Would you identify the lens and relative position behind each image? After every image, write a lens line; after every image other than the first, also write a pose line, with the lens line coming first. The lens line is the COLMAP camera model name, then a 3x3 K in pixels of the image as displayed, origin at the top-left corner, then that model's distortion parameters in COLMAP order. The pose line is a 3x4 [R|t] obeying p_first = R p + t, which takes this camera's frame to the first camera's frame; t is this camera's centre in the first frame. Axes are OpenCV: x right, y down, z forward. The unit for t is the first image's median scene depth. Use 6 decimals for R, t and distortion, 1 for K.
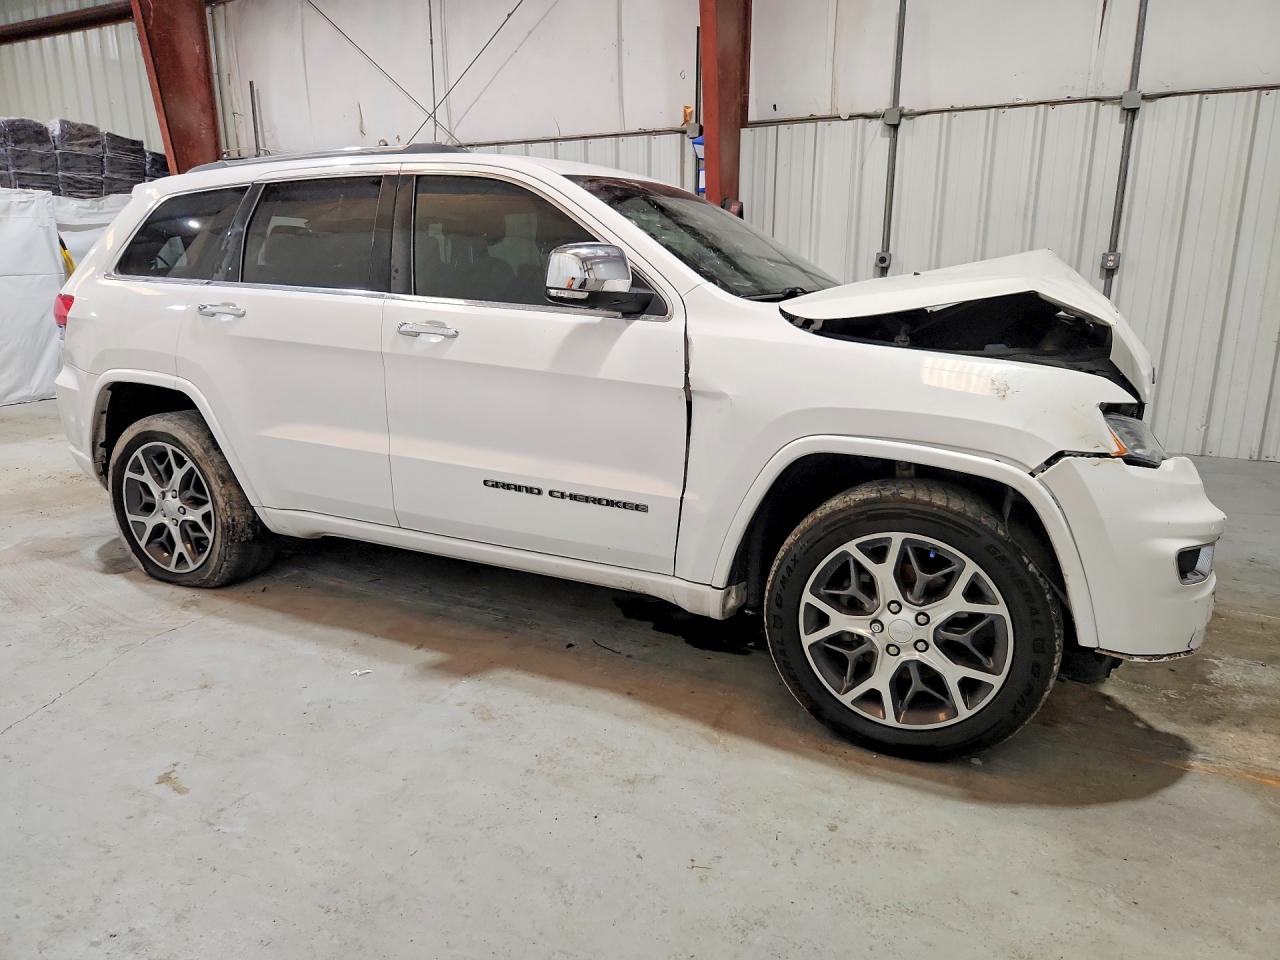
lens RADIAL K [[873.3, 0, 641.5], [0, 873.3, 473.0], [0, 0, 1]] dist [0.076099, -0.075799]
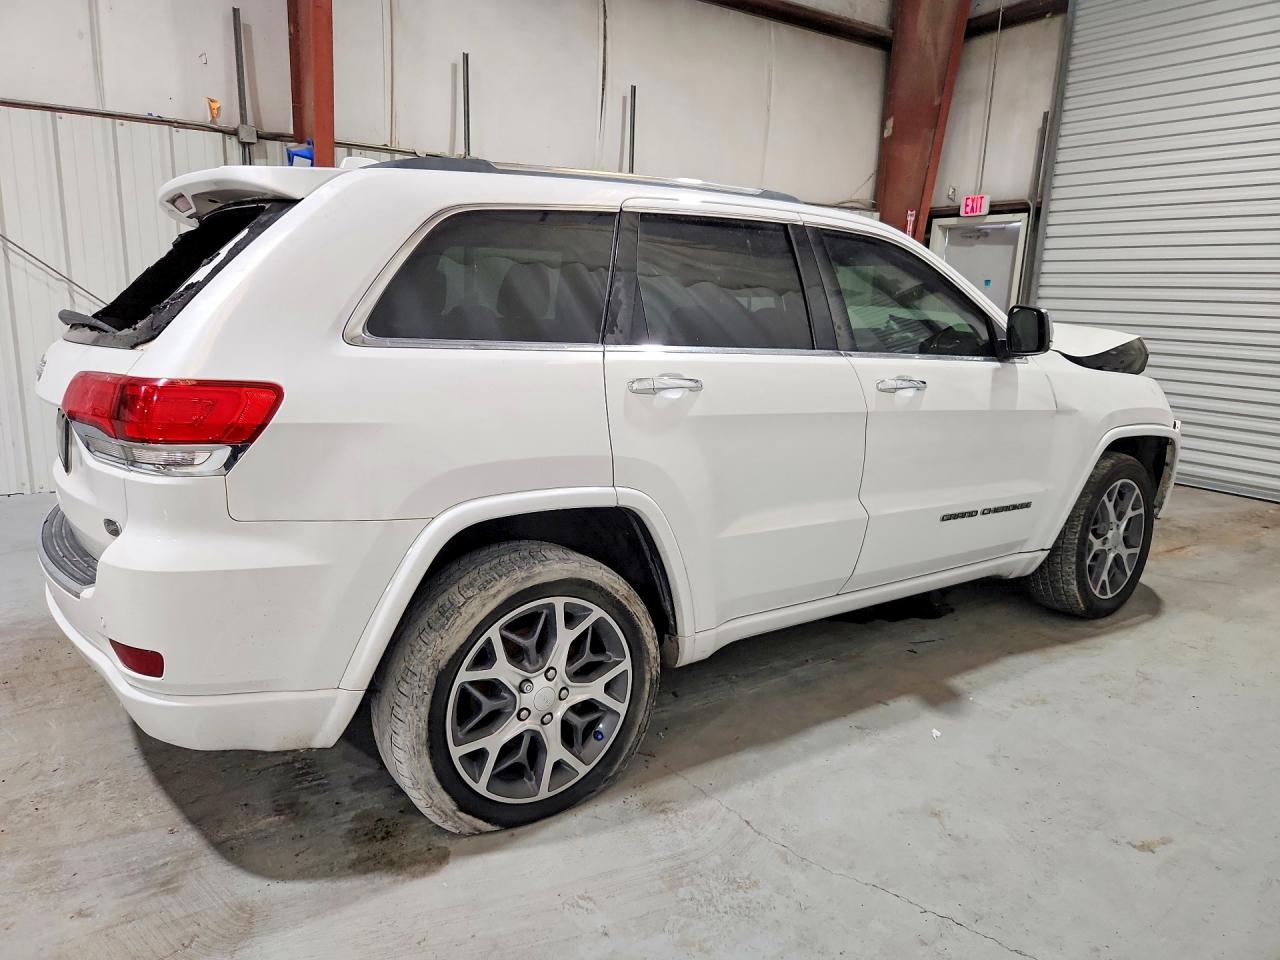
lens RADIAL K [[873.3, 0, 641.5], [0, 873.3, 473.0], [0, 0, 1]] dist [0.076099, -0.075799]
pose [[0.462966, -0.158250, 0.872135, -1.160445], [0.178301, 0.980448, 0.083253, -0.180850], [-0.868258, 0.116959, 0.482130, 0.698607]]
